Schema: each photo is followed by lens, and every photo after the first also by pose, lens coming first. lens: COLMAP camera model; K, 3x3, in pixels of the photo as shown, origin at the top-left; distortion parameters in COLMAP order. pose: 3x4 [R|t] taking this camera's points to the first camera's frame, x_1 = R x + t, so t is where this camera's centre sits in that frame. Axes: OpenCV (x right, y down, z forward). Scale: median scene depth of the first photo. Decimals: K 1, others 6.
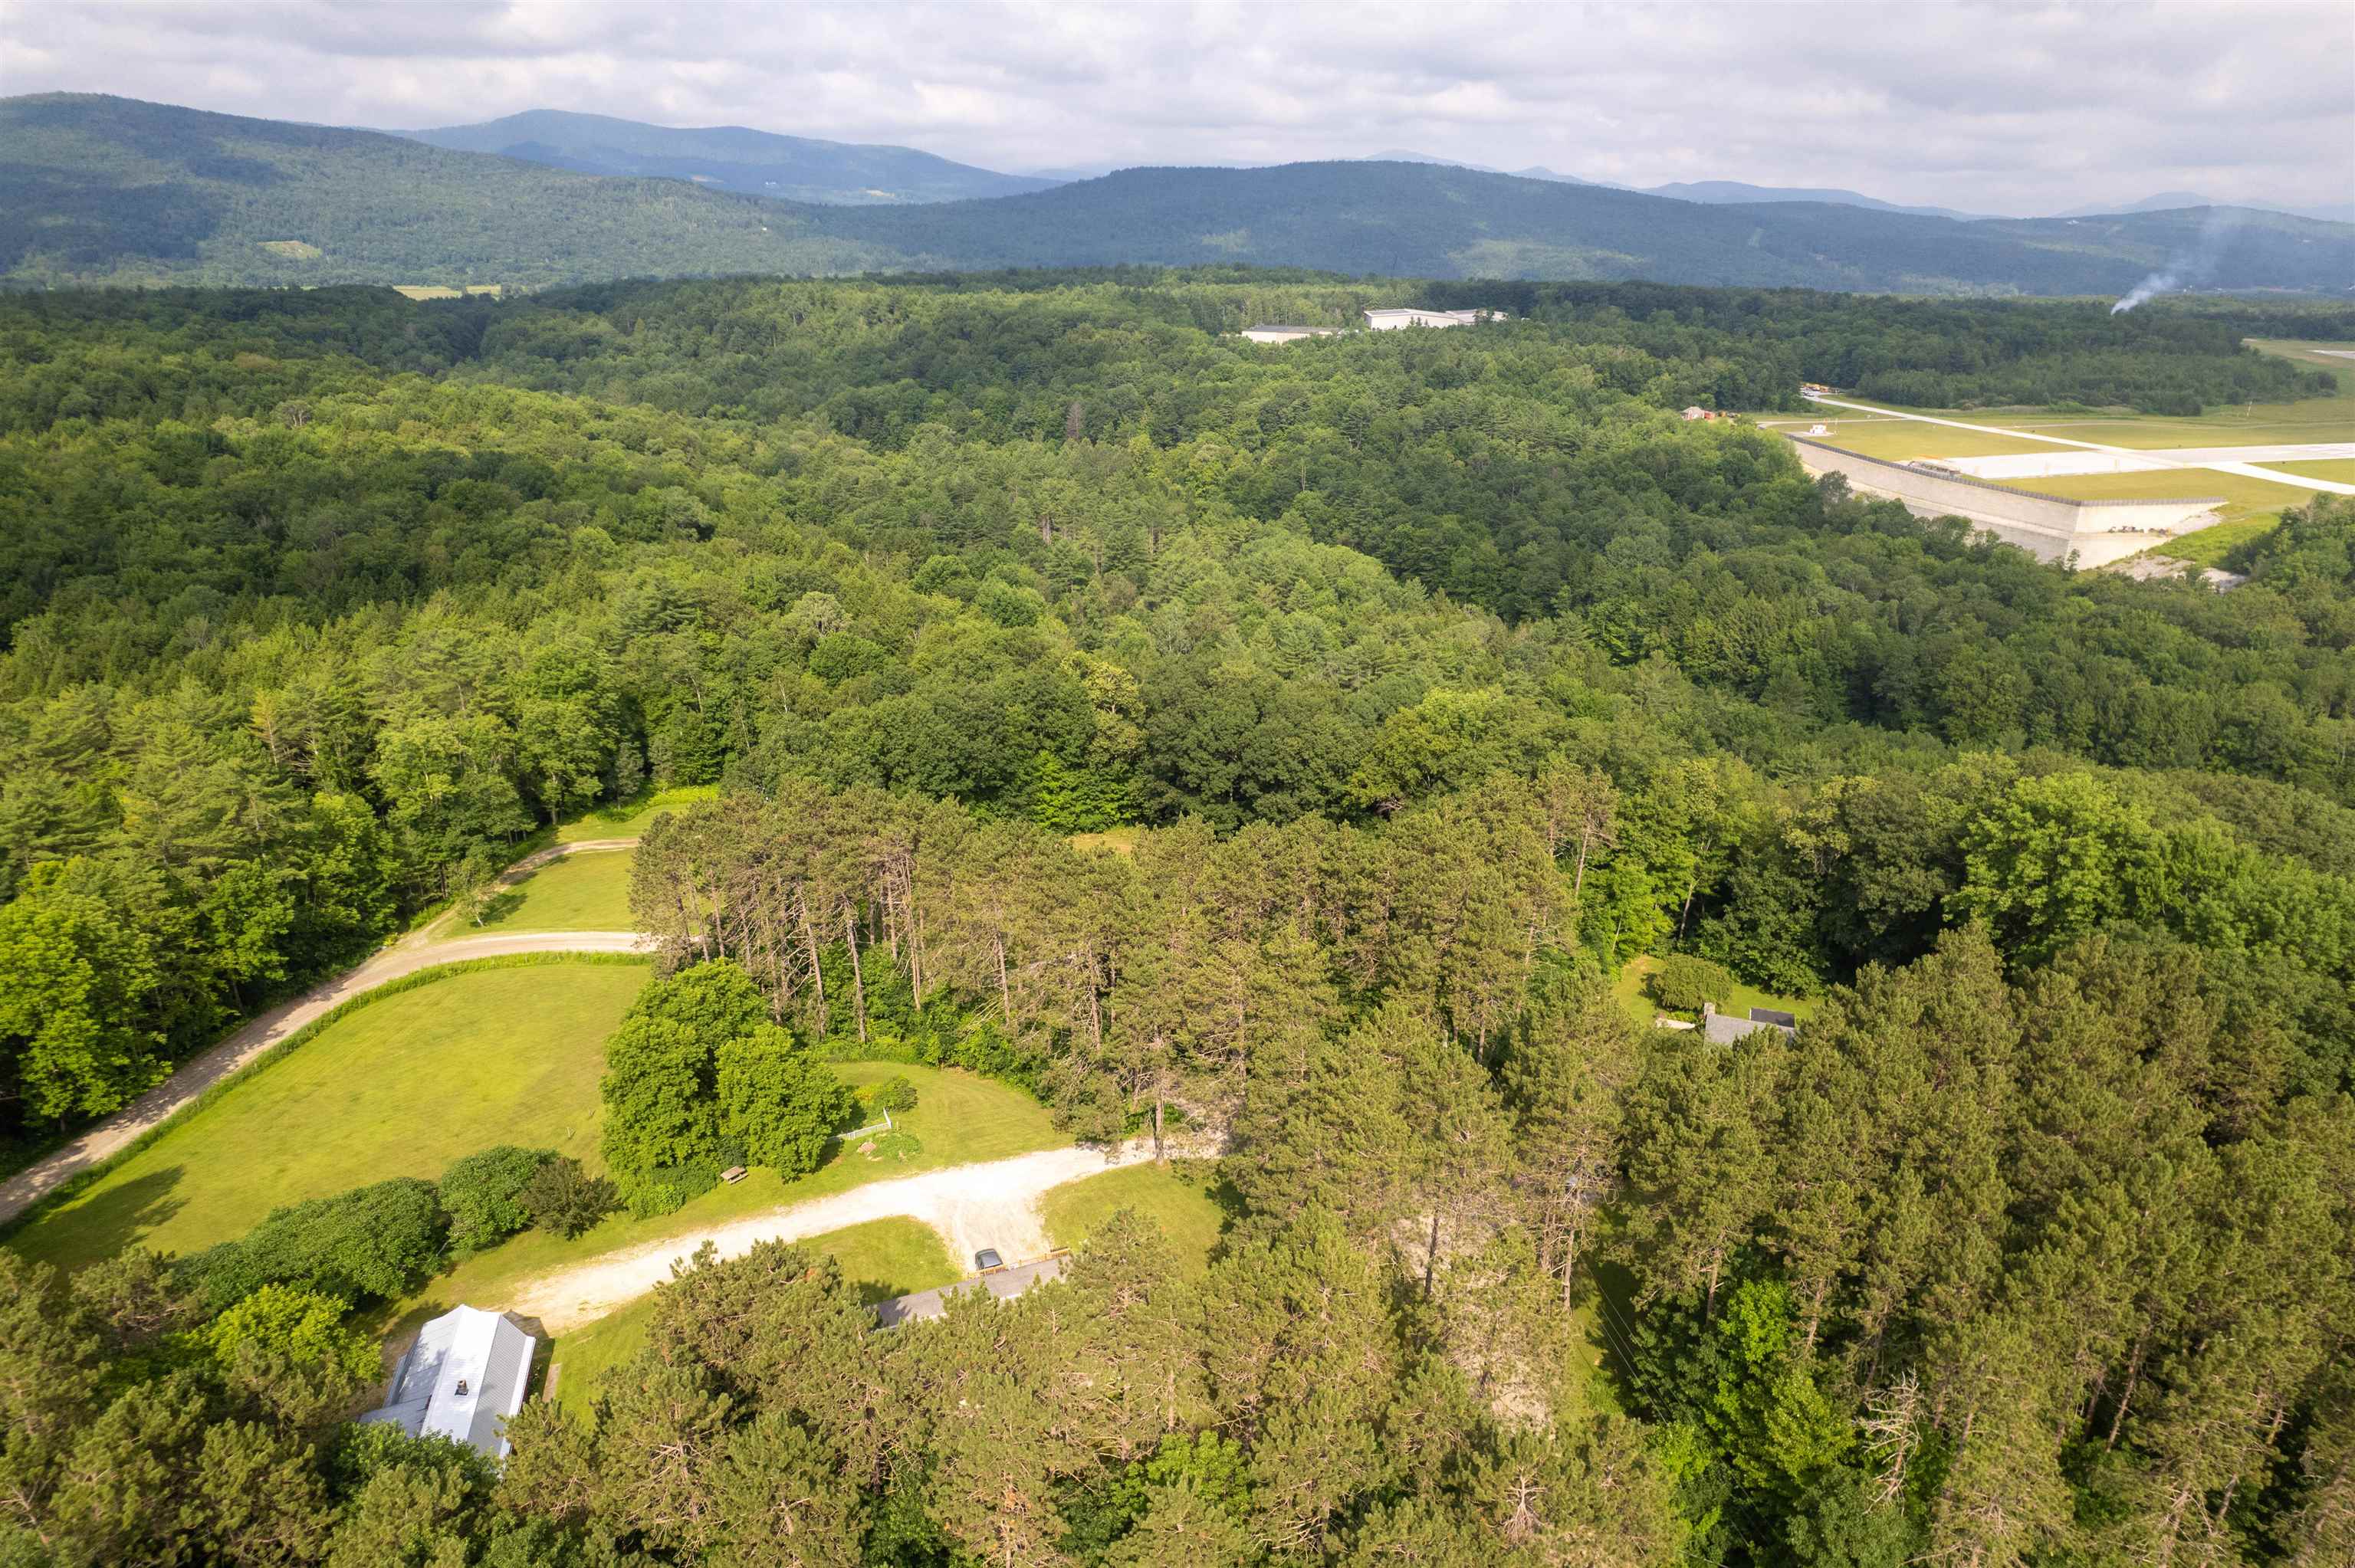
lens RADIAL K [[1502.5, 0, 1177.5], [0, 1502.5, 784.0], [0, 0, 1]] dist [-0.076594, 0.089286]
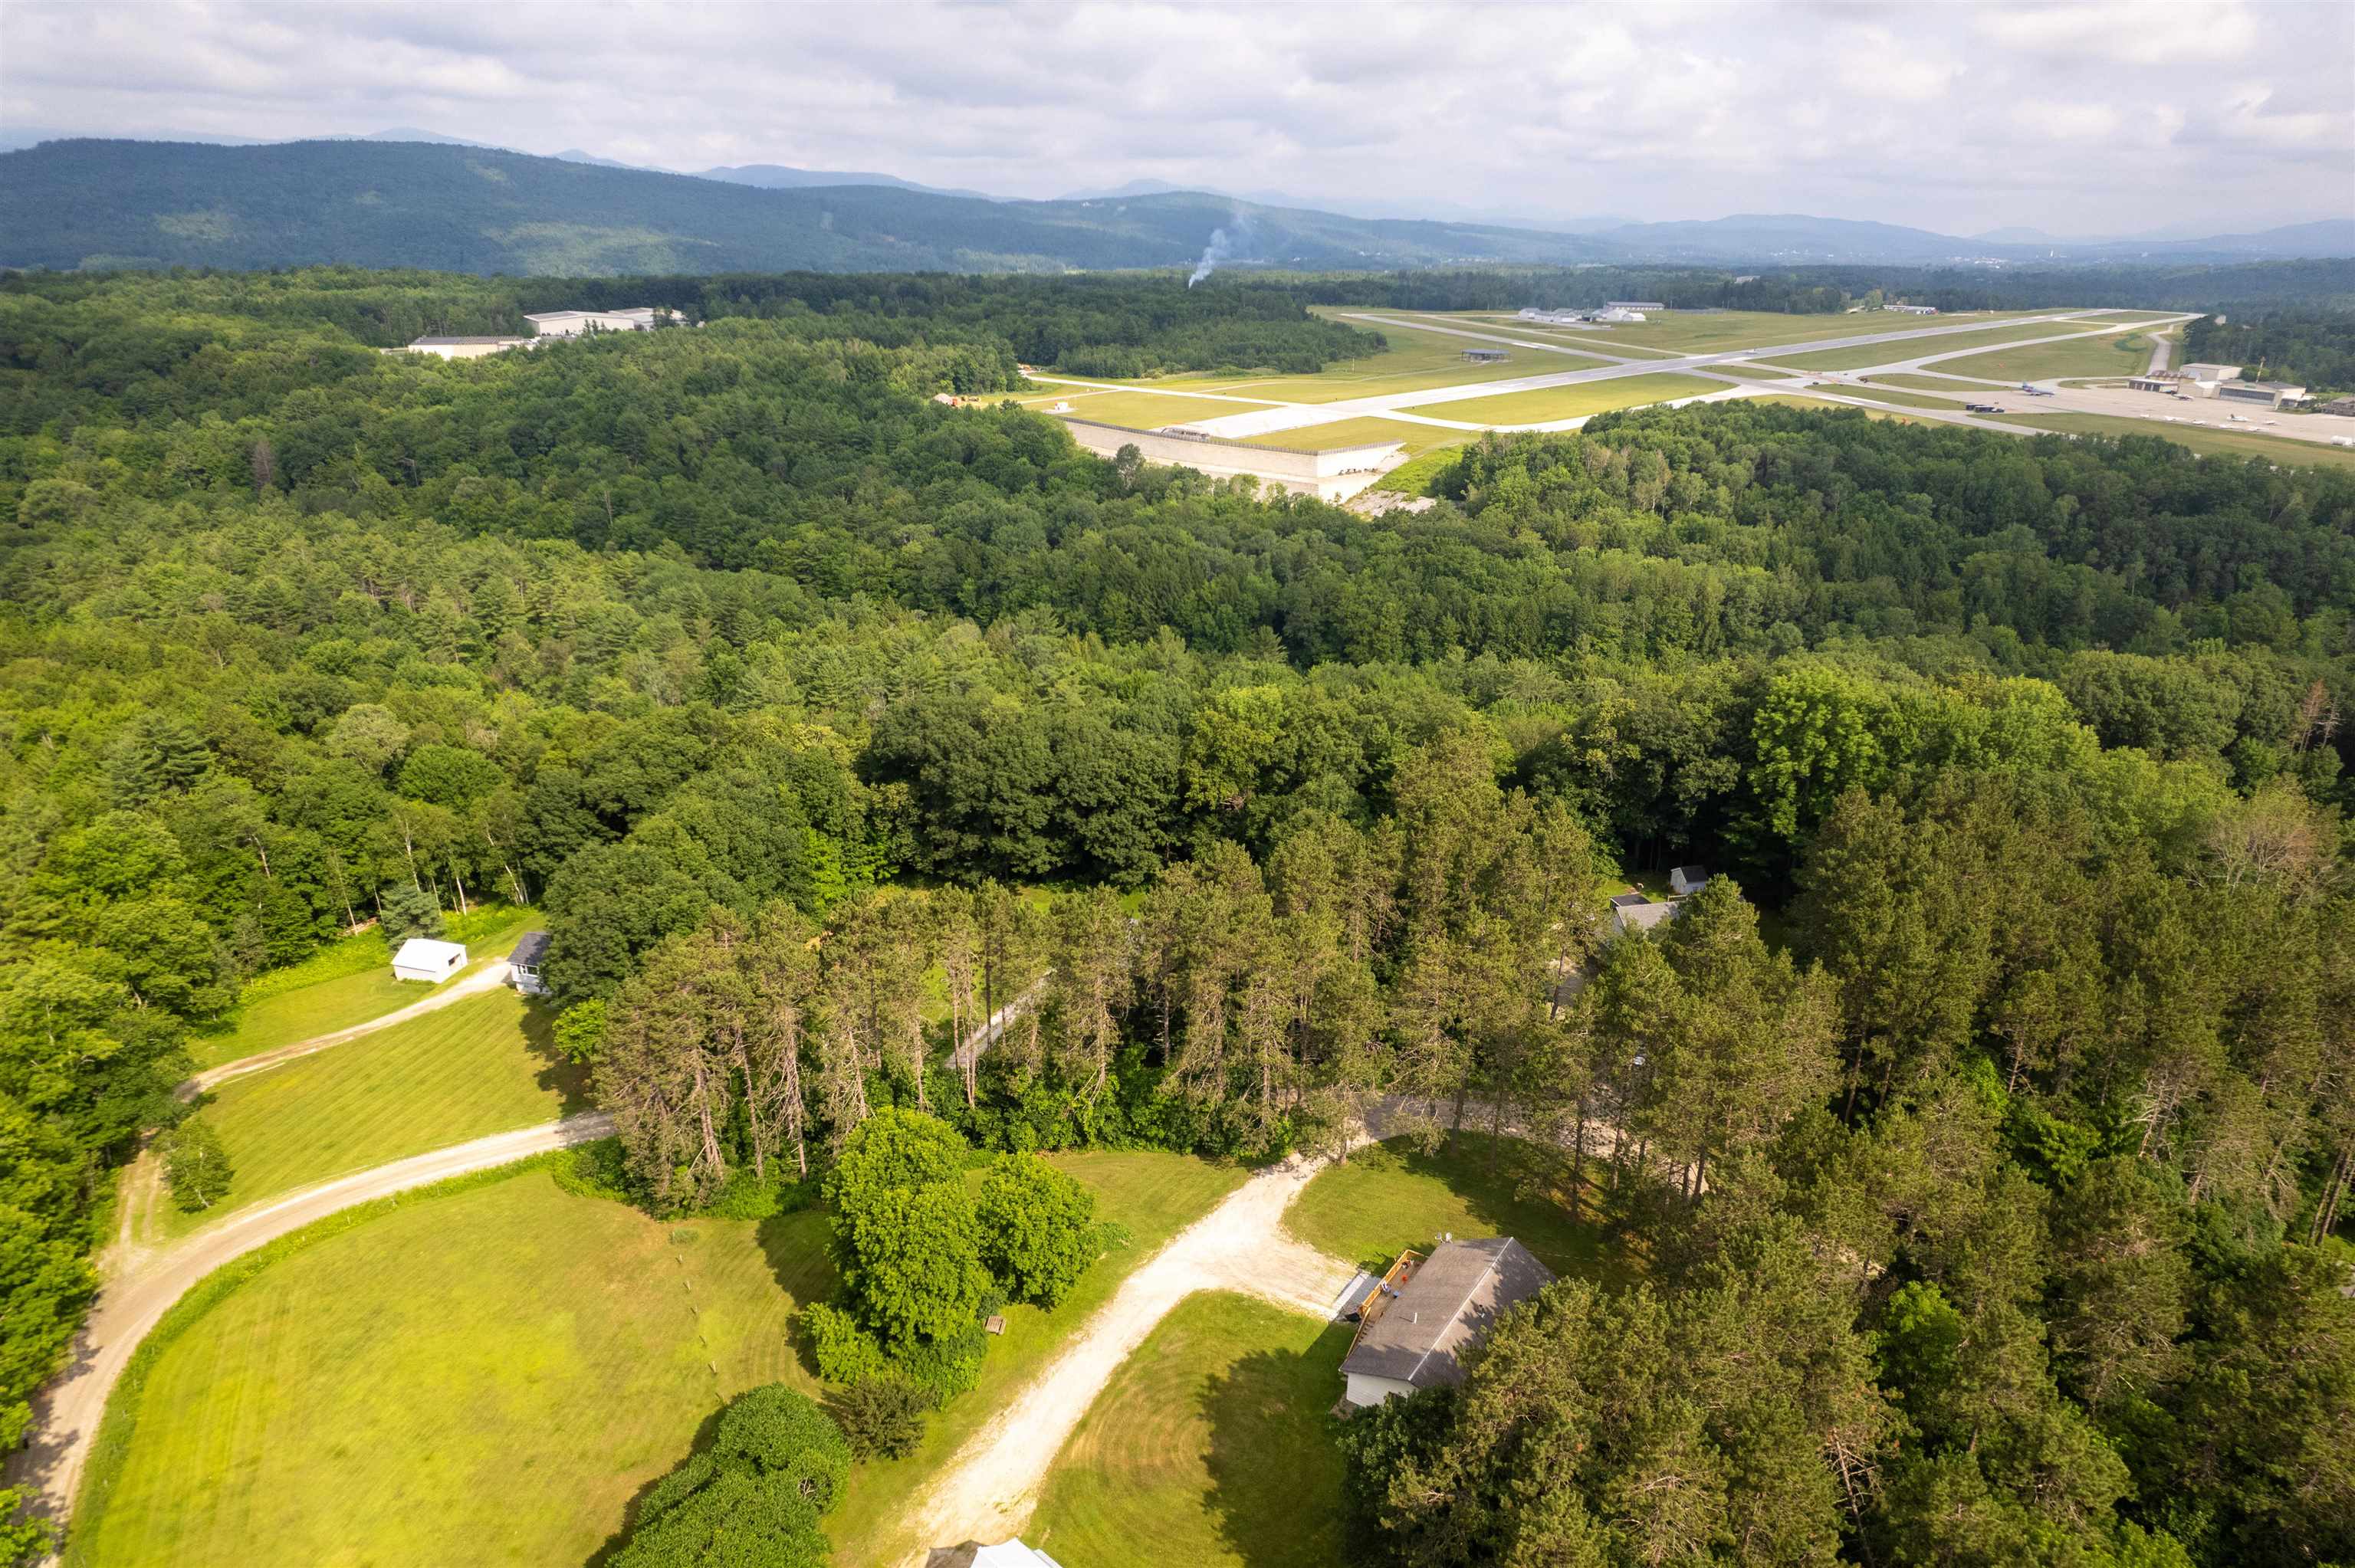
lens RADIAL K [[1502.5, 0, 1177.5], [0, 1502.5, 784.0], [0, 0, 1]] dist [-0.076594, 0.089286]
pose [[0.835140, -0.198705, 0.512891, -0.136751], [0.193973, 0.978955, 0.063423, -0.023071], [-0.514700, 0.046520, 0.856108, 0.030262]]
